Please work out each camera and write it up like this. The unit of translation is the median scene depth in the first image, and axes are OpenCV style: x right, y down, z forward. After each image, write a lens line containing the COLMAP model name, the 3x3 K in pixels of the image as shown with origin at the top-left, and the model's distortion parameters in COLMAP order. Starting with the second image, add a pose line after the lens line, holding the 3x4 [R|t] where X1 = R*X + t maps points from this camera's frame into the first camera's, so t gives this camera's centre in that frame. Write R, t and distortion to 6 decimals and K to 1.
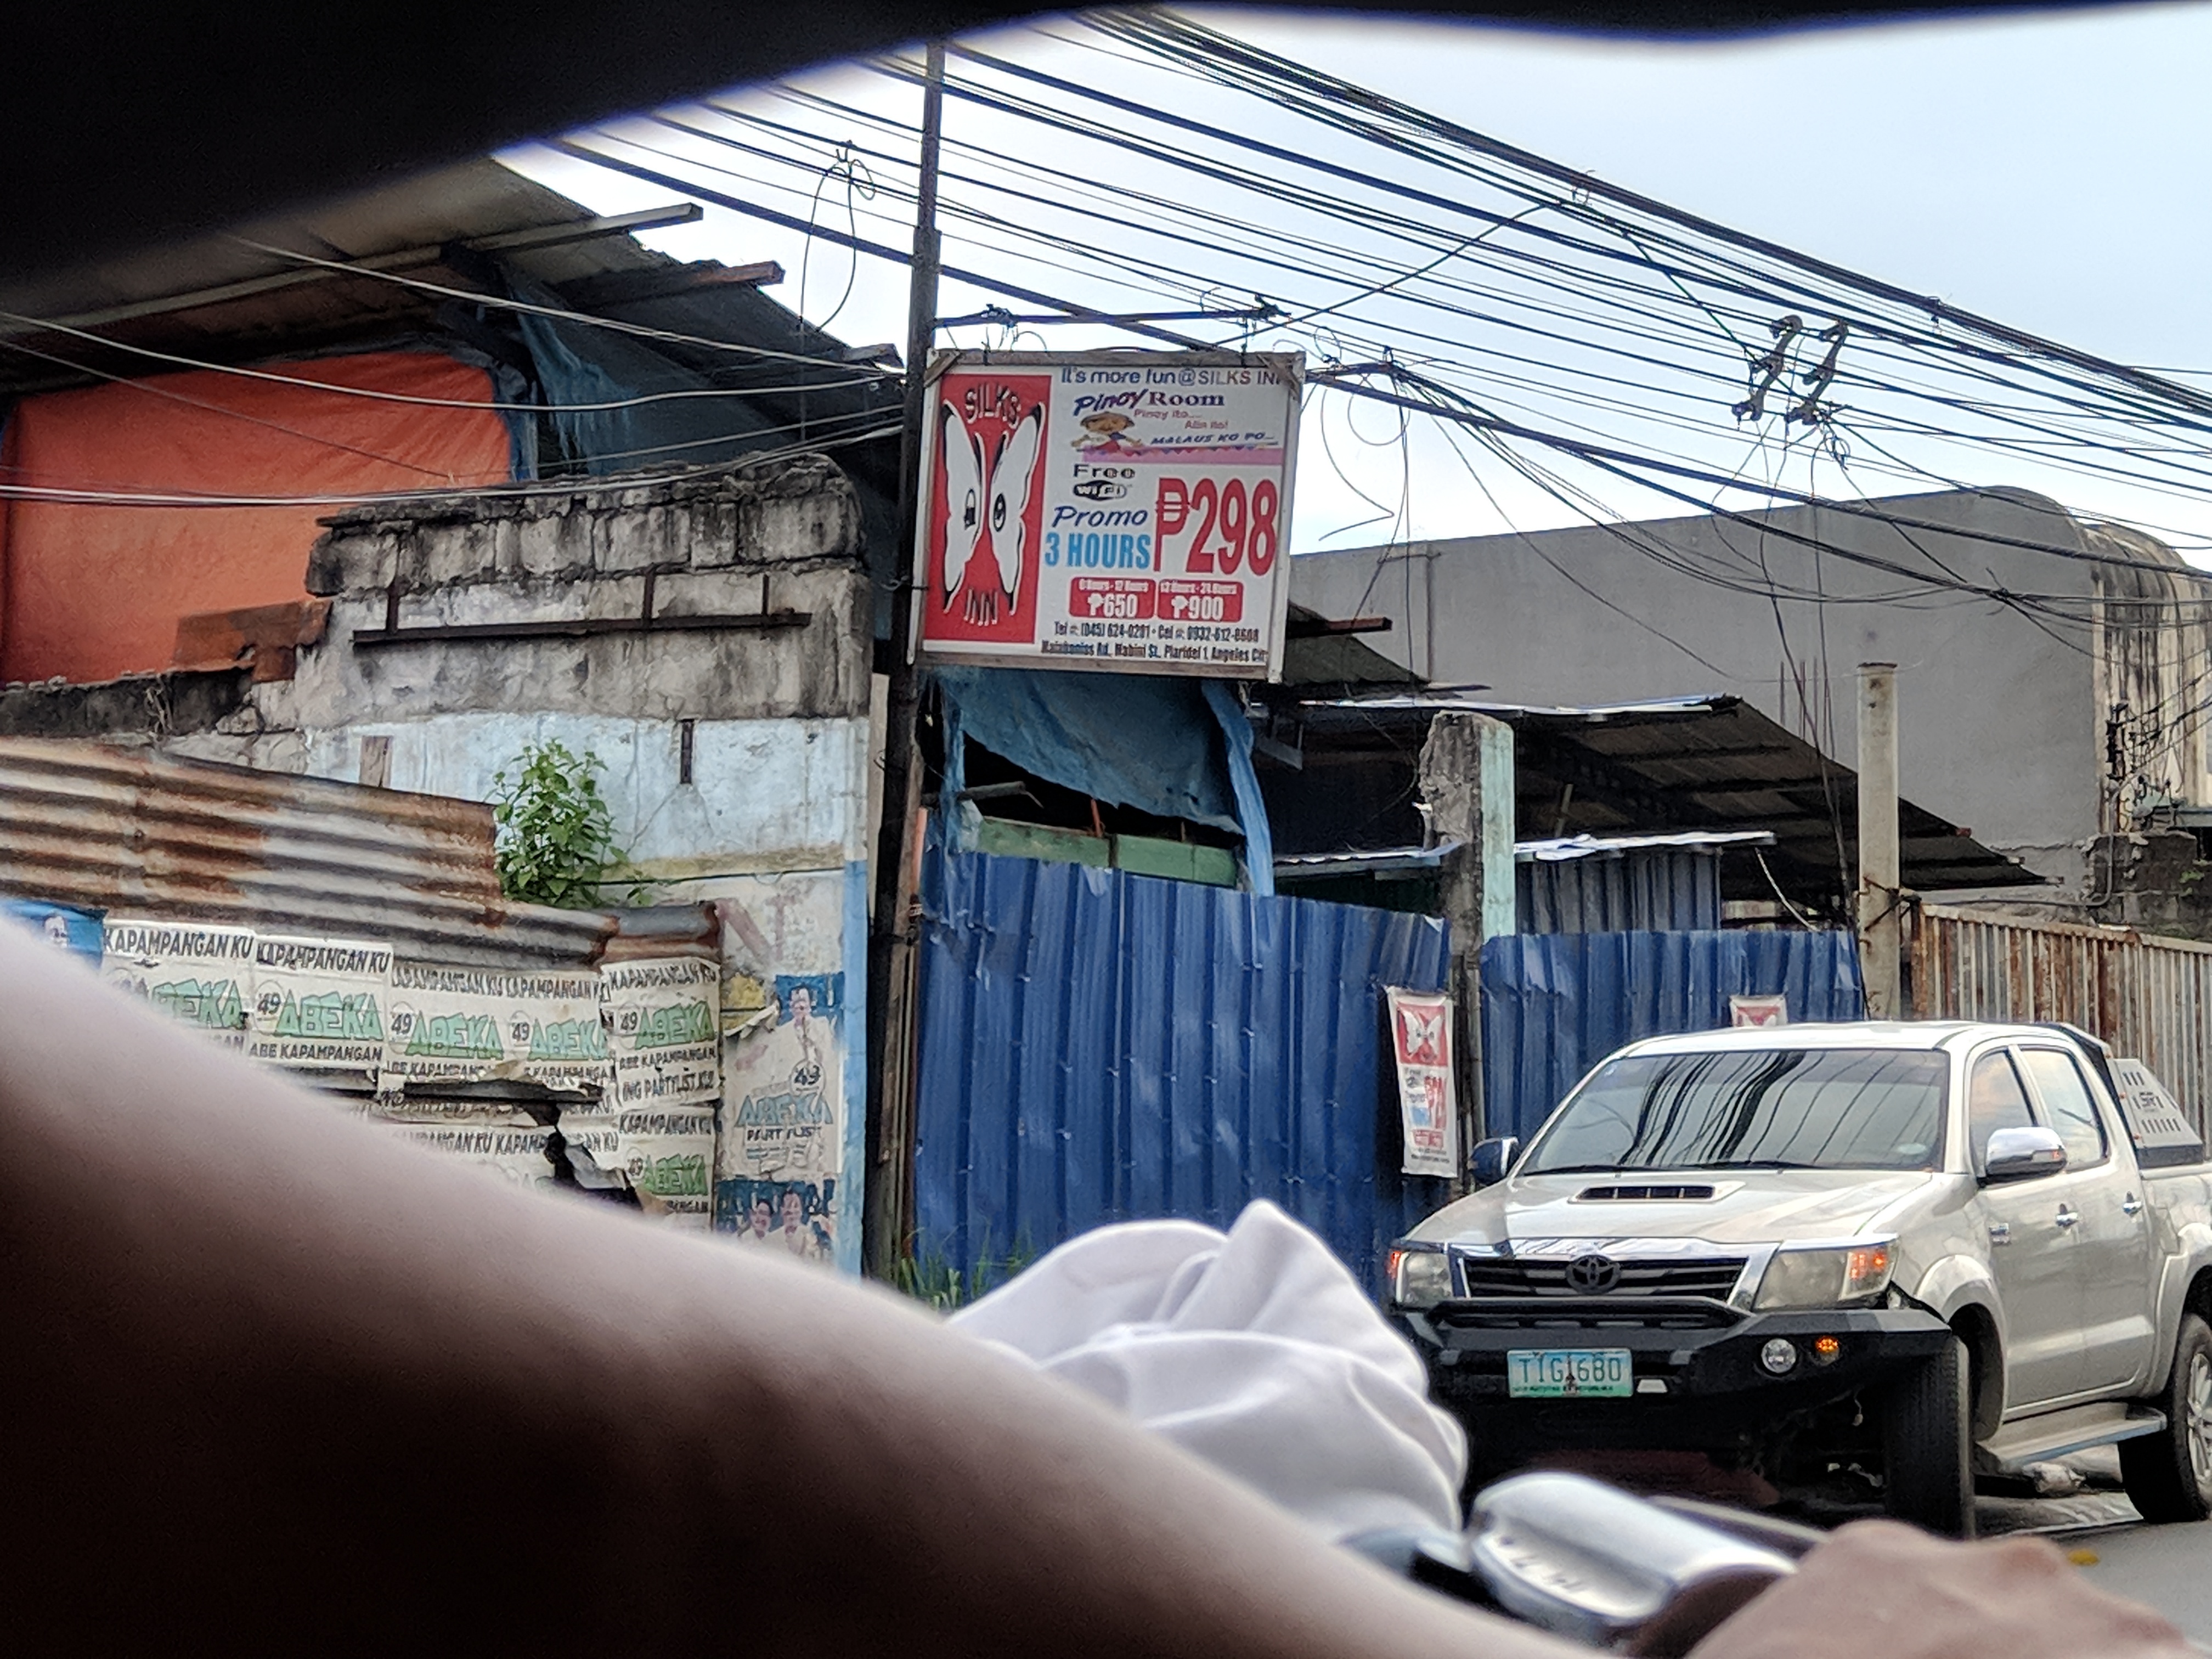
lens RADIAL K [[4241.2, 0, 1108.4], [0, 4241.2, 835.1], [0, 0, 1]] dist [0.195321, 0.000000]
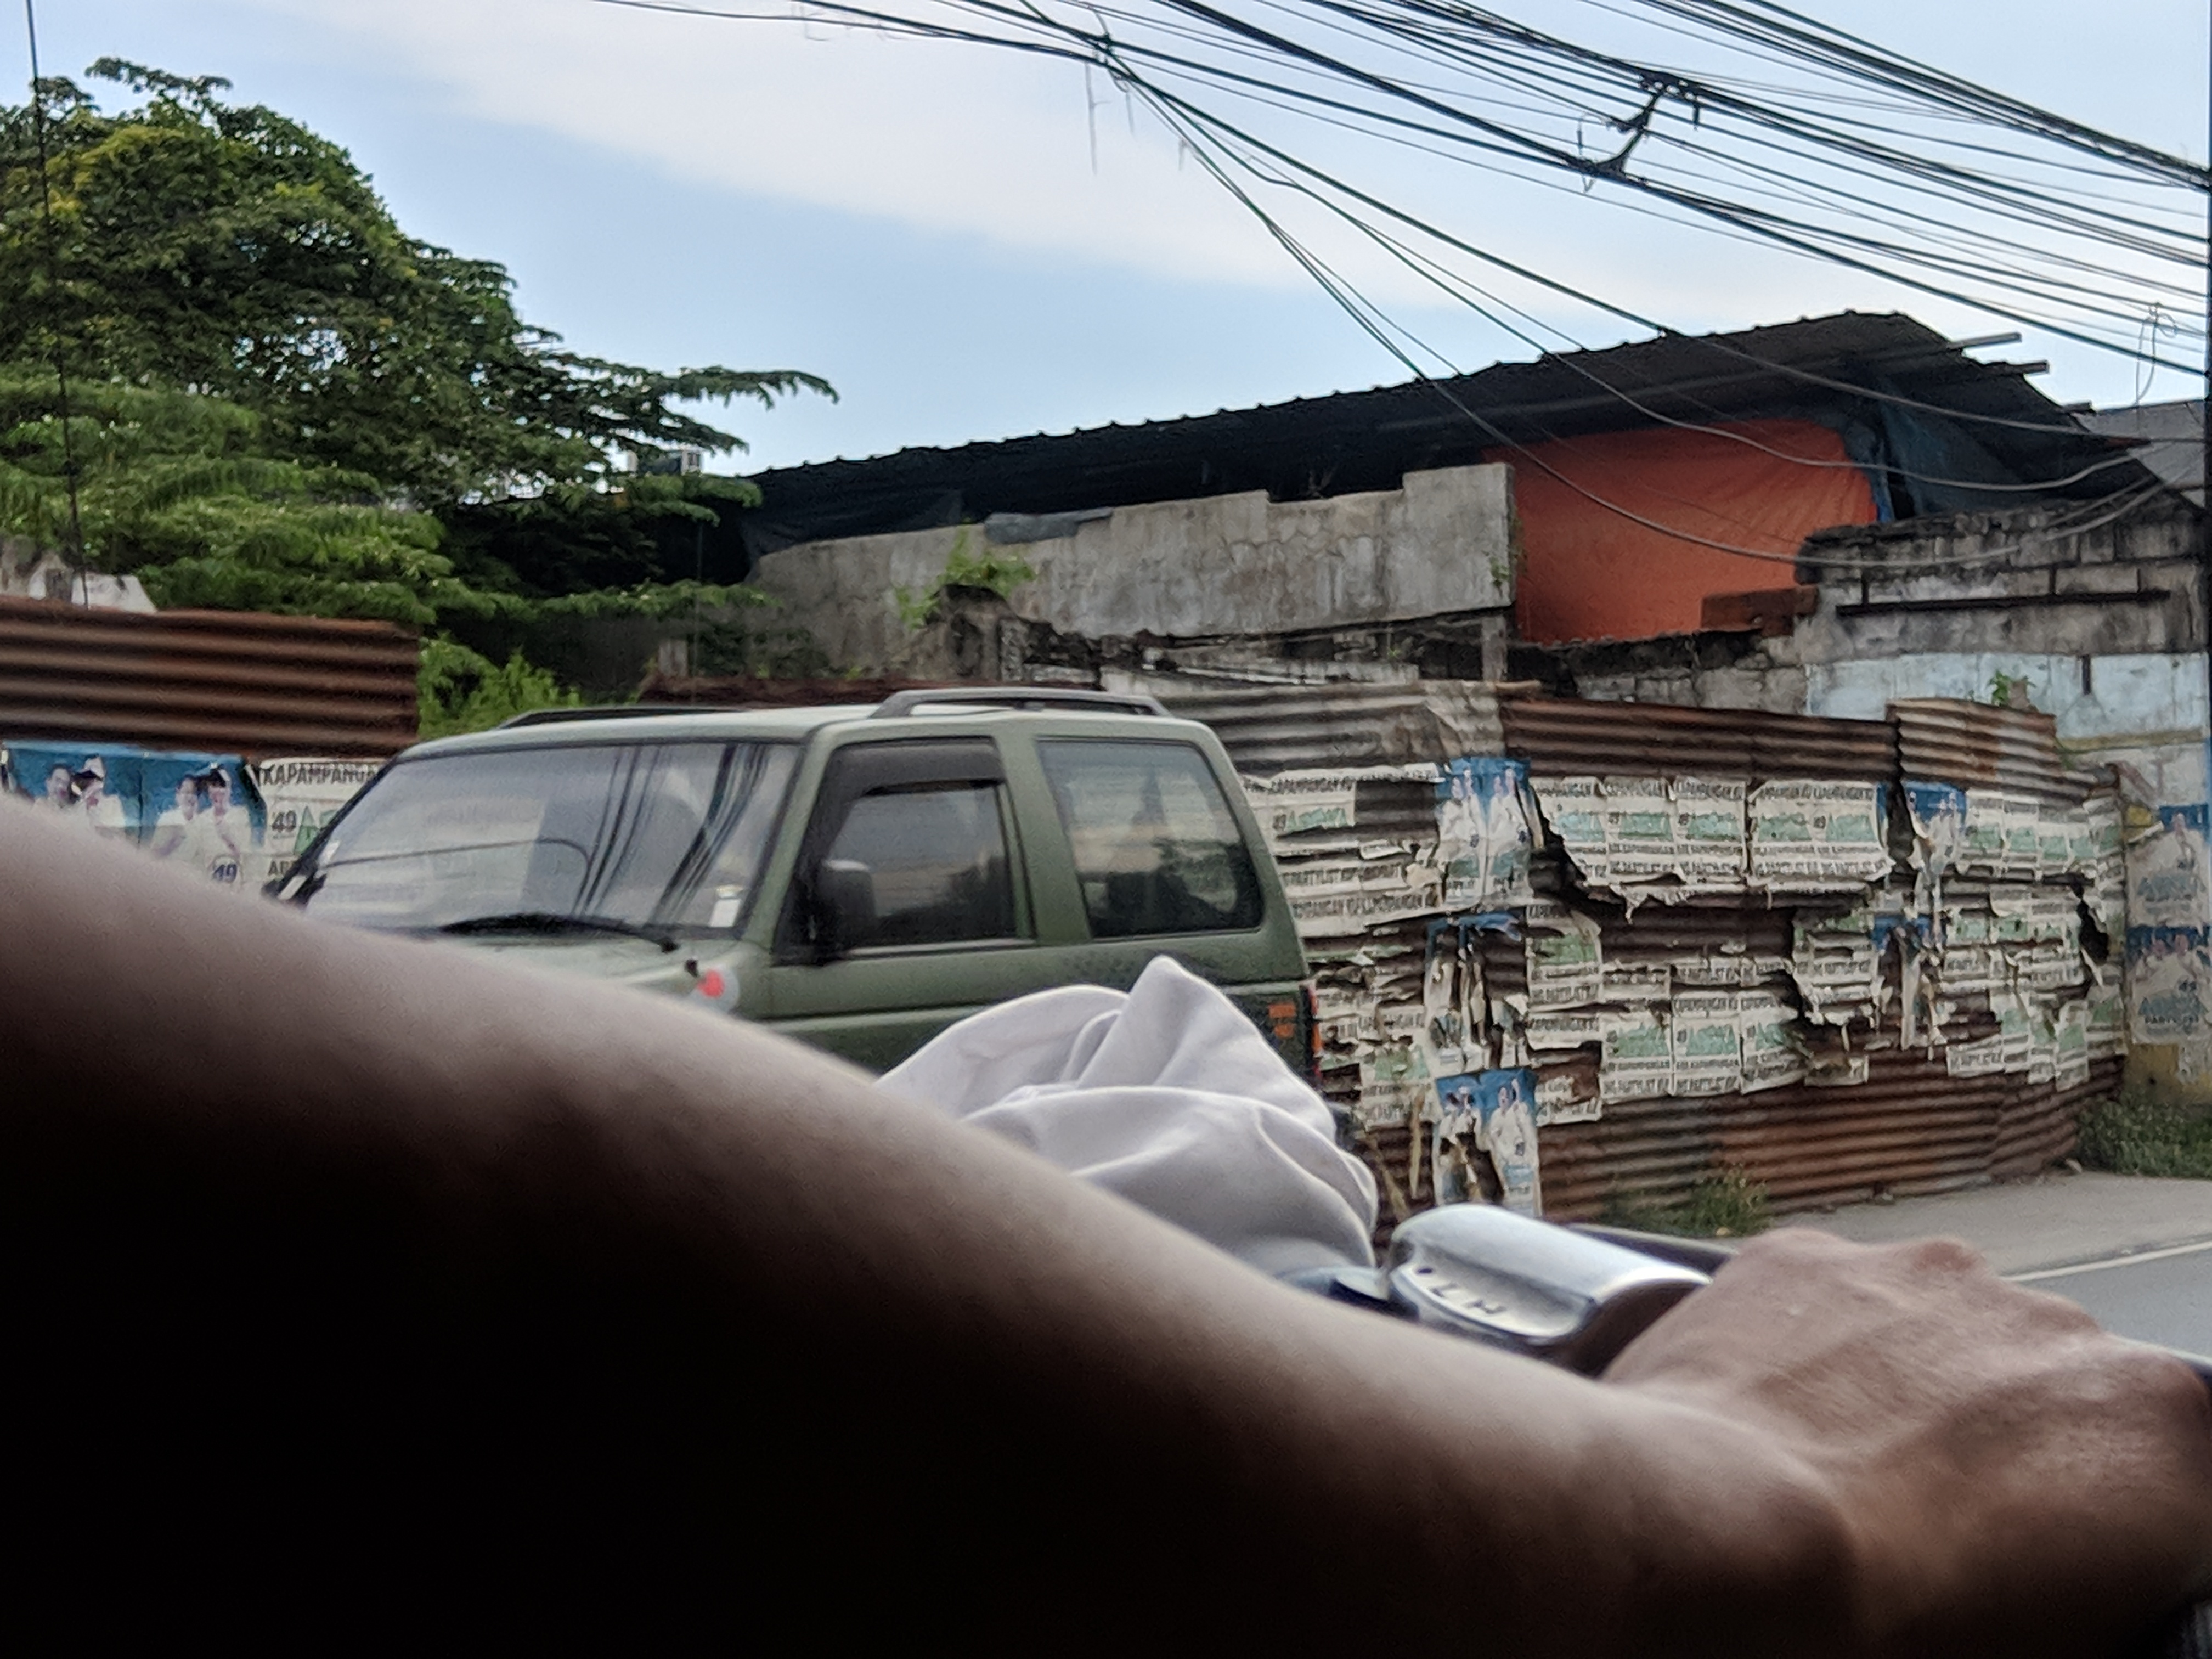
lens RADIAL K [[4241.2, 0, 1037.1], [0, 4241.2, 760.1], [0, 0, 1]] dist [0.195321, 0.000000]
pose [[0.998519, -0.035717, 0.041028, -0.575581], [0.034173, 0.998703, 0.037749, -0.063002], [-0.042323, -0.036291, 0.998445, -0.667997]]
